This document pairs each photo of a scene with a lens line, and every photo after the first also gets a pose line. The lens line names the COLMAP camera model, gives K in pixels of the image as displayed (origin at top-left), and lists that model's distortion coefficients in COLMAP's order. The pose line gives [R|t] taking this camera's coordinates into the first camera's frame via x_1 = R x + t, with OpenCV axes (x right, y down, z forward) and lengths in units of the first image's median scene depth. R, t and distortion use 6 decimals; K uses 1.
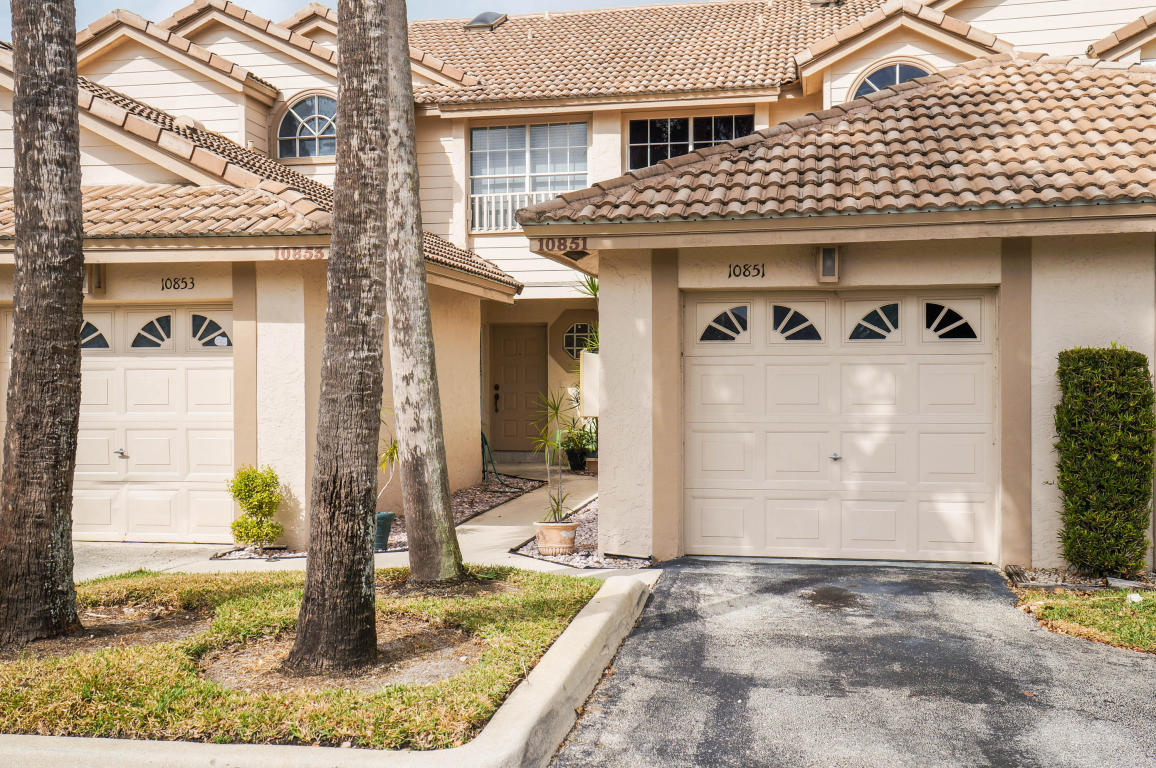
lens RADIAL K [[1088.7, 0, 578.0], [0, 1088.7, 384.0], [0, 0, 1]] dist [0.100129, 0.008564]
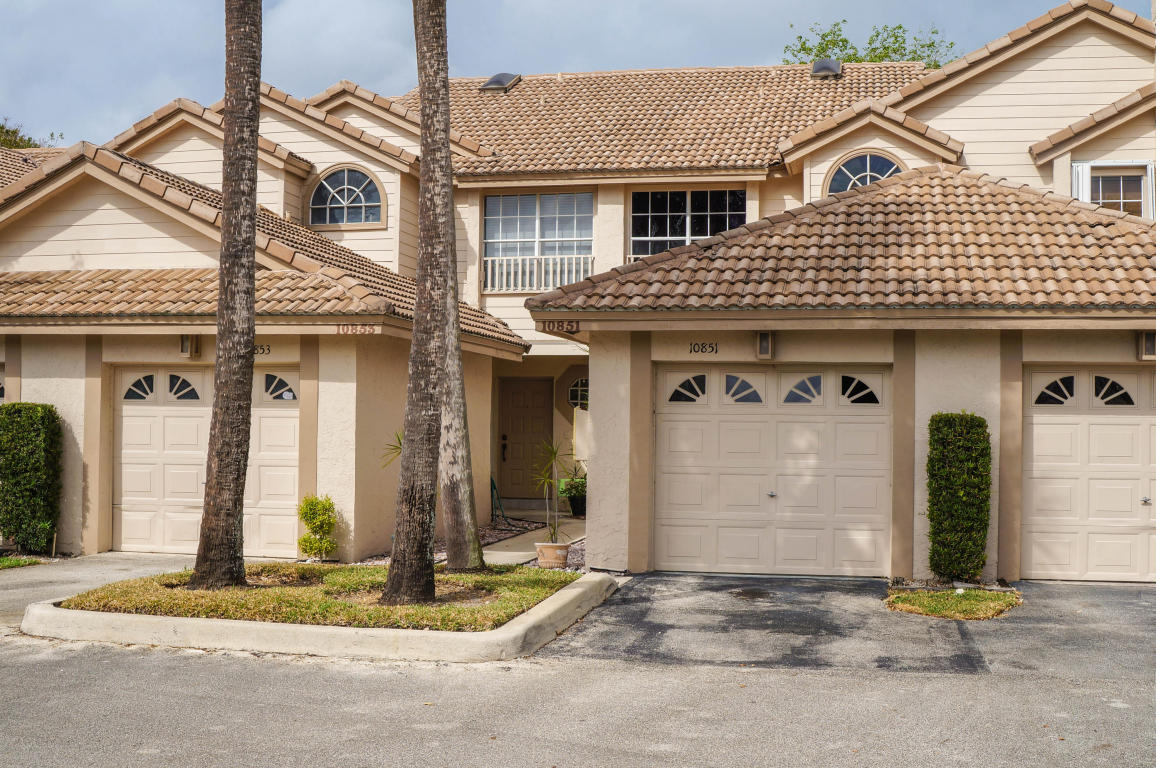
lens RADIAL K [[1266.8, 0, 576.9], [0, 1266.8, 411.1], [0, 0, 1]] dist [-0.000894, -0.000515]
pose [[0.999774, 0.015499, -0.014526, 0.027382], [-0.015792, 0.999670, -0.020280, 0.003068], [0.014207, 0.020505, 0.999689, -0.479823]]
